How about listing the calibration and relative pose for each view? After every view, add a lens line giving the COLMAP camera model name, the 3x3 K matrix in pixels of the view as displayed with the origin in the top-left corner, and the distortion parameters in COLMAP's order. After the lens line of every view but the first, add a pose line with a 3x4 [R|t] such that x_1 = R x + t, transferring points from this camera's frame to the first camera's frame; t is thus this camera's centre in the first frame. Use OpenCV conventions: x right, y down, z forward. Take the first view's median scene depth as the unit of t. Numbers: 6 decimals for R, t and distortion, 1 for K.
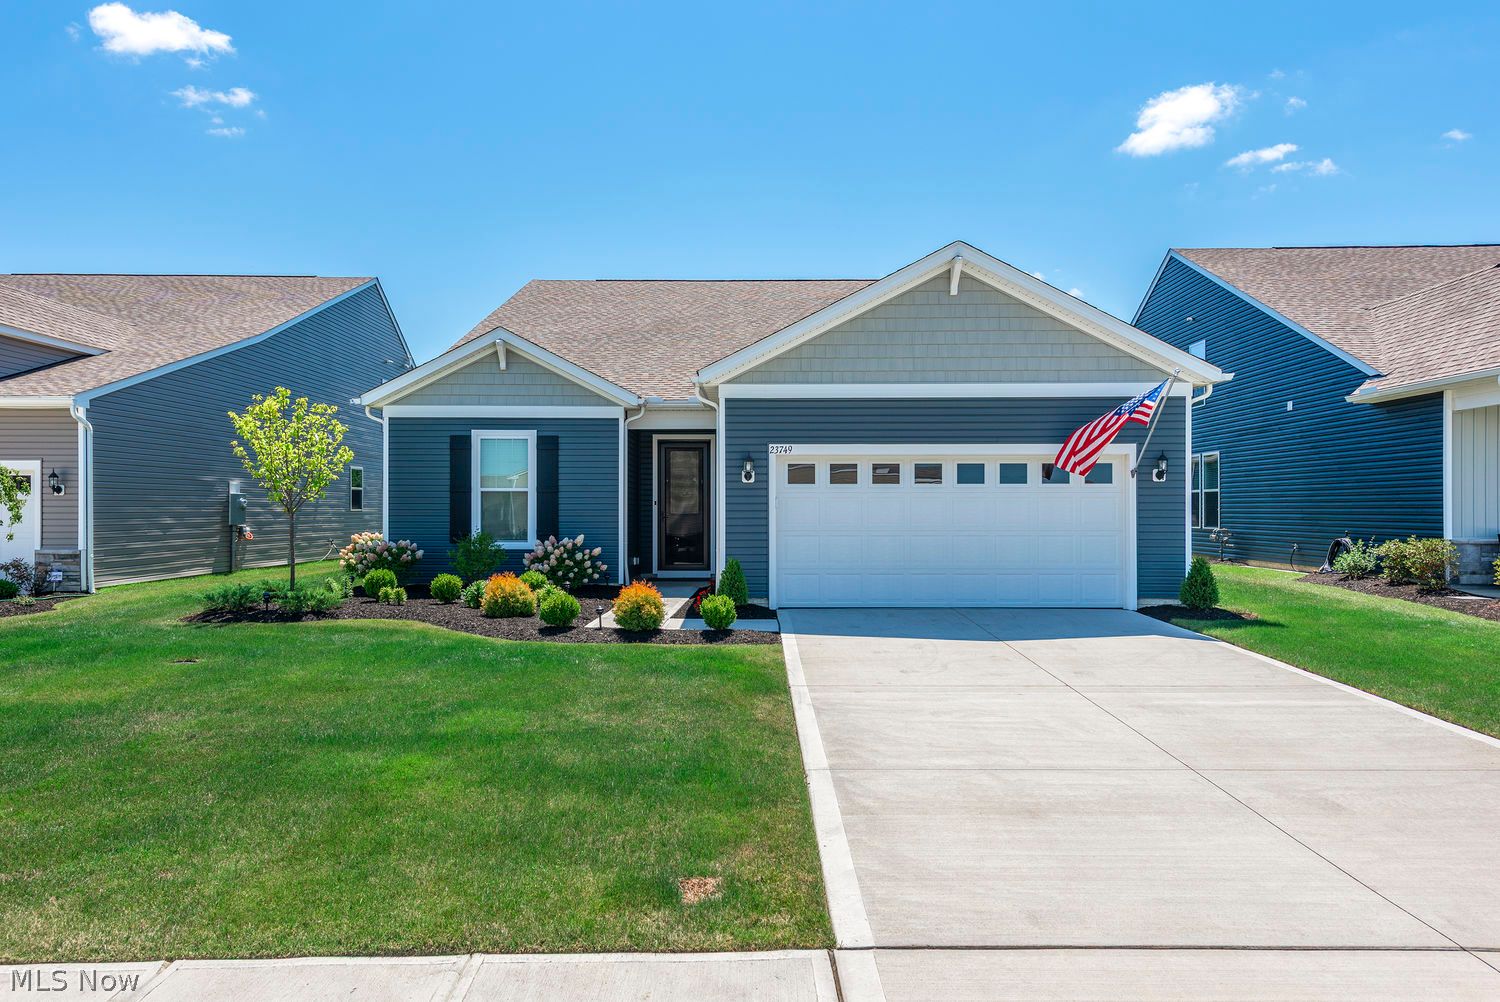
lens RADIAL K [[1027.7, 0, 751.4], [0, 1027.7, 501.1], [0, 0, 1]] dist [0.002455, 0.001081]
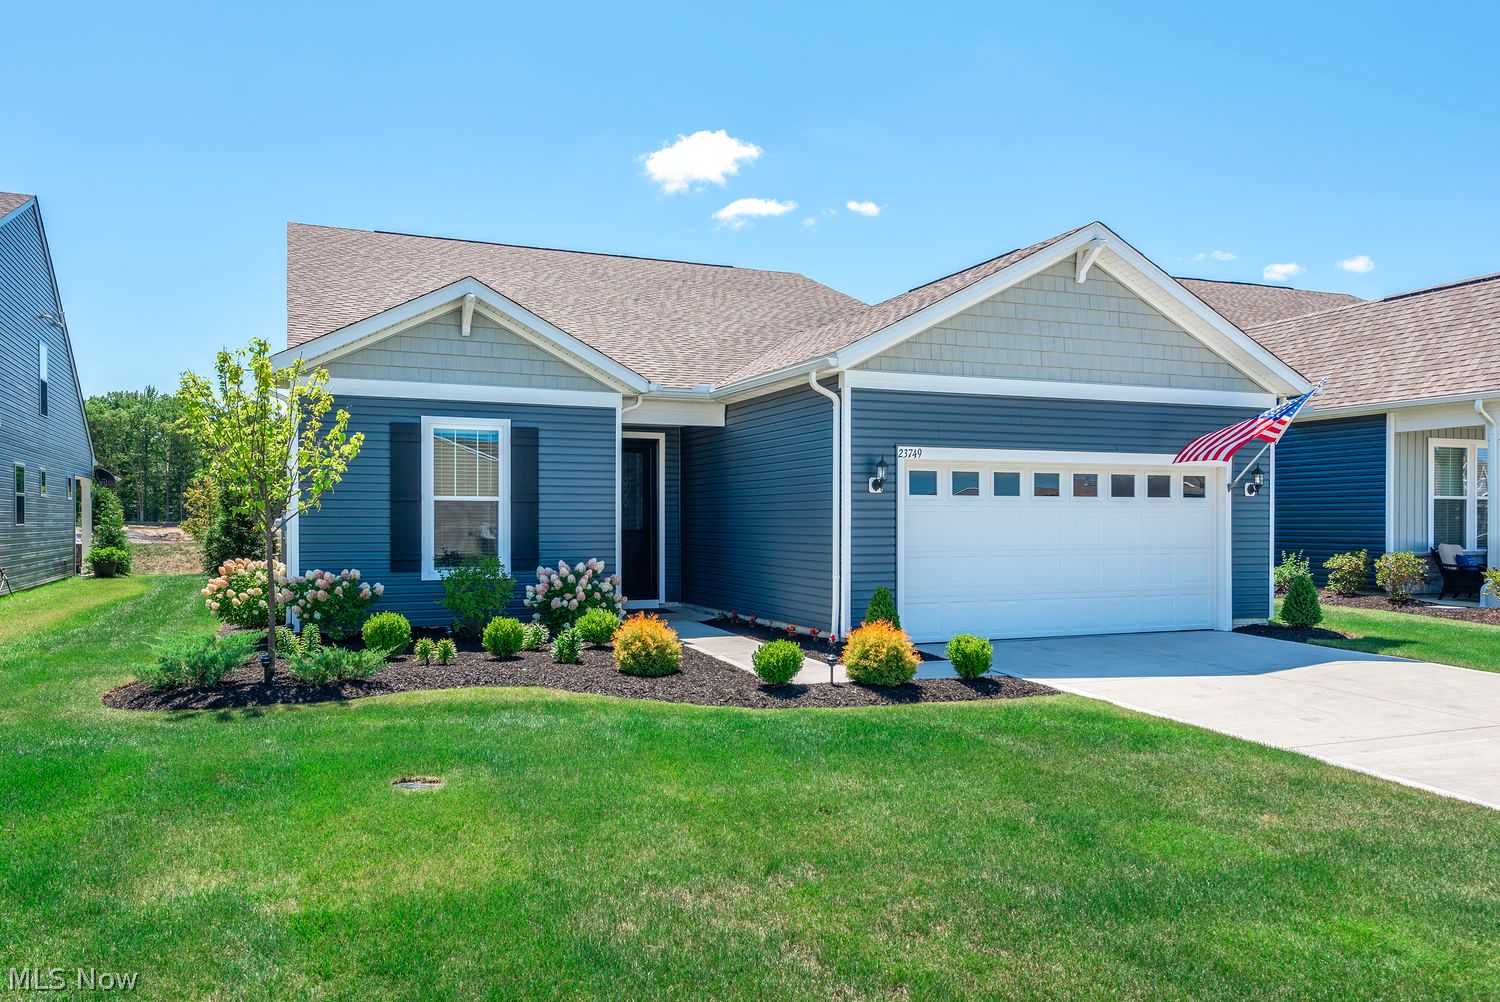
lens RADIAL K [[1088.3, 0, 735.4], [0, 1088.3, 546.9], [0, 0, 1]] dist [-0.004889, 0.001636]
pose [[0.924699, -0.008445, 0.380605, -0.431112], [-0.003730, 0.999505, 0.031240, -0.001861], [-0.380680, -0.030308, 0.924210, 0.240960]]
